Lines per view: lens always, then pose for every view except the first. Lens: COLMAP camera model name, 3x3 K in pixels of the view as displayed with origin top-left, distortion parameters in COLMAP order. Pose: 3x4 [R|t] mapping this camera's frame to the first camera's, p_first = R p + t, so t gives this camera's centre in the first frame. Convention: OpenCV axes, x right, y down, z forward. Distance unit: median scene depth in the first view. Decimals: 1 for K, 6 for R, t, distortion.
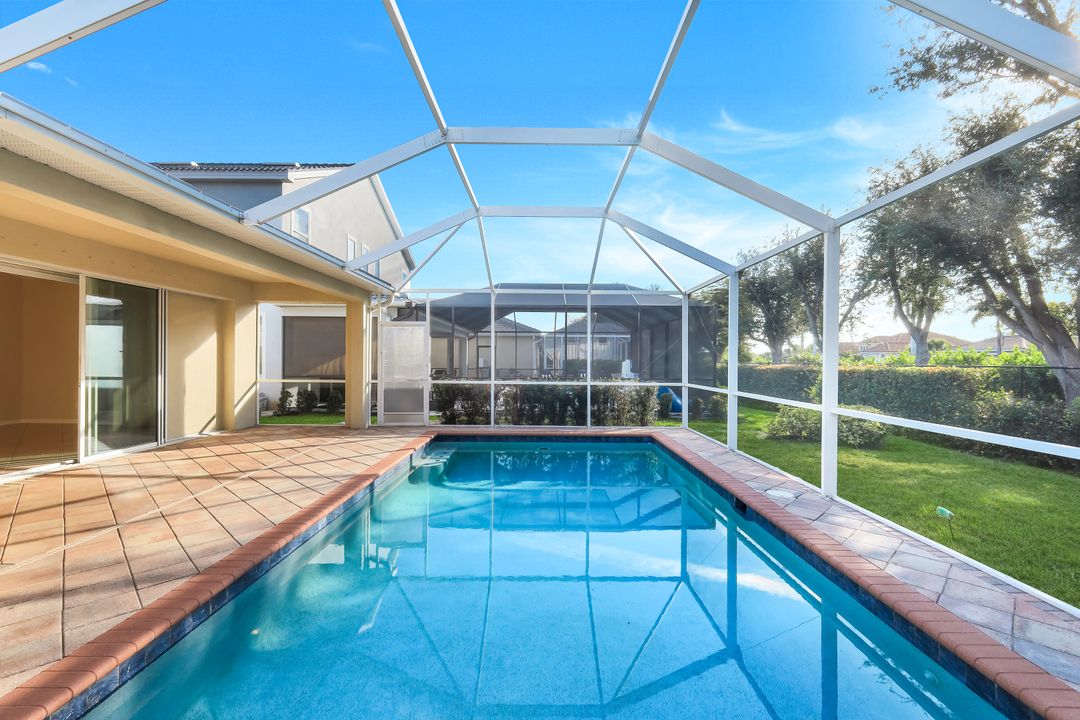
lens RADIAL K [[477.1, 0, 536.6], [0, 477.1, 357.5], [0, 0, 1]] dist [0.004470, 0.001053]
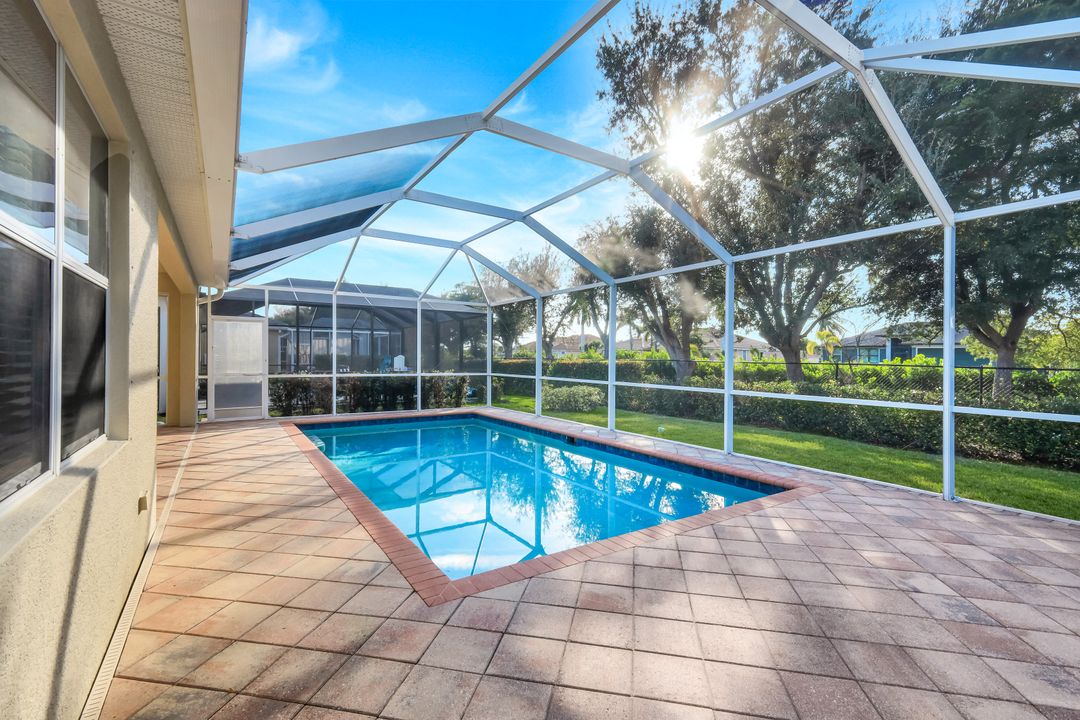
lens RADIAL K [[472.3, 0, 537.5], [0, 472.3, 354.5], [0, 0, 1]] dist [0.001117, 0.000221]
pose [[0.835253, 0.003493, 0.549854, -0.298325], [-0.004608, 0.999989, 0.000646, 0.001175], [-0.549846, -0.003074, 0.835260, -0.169313]]
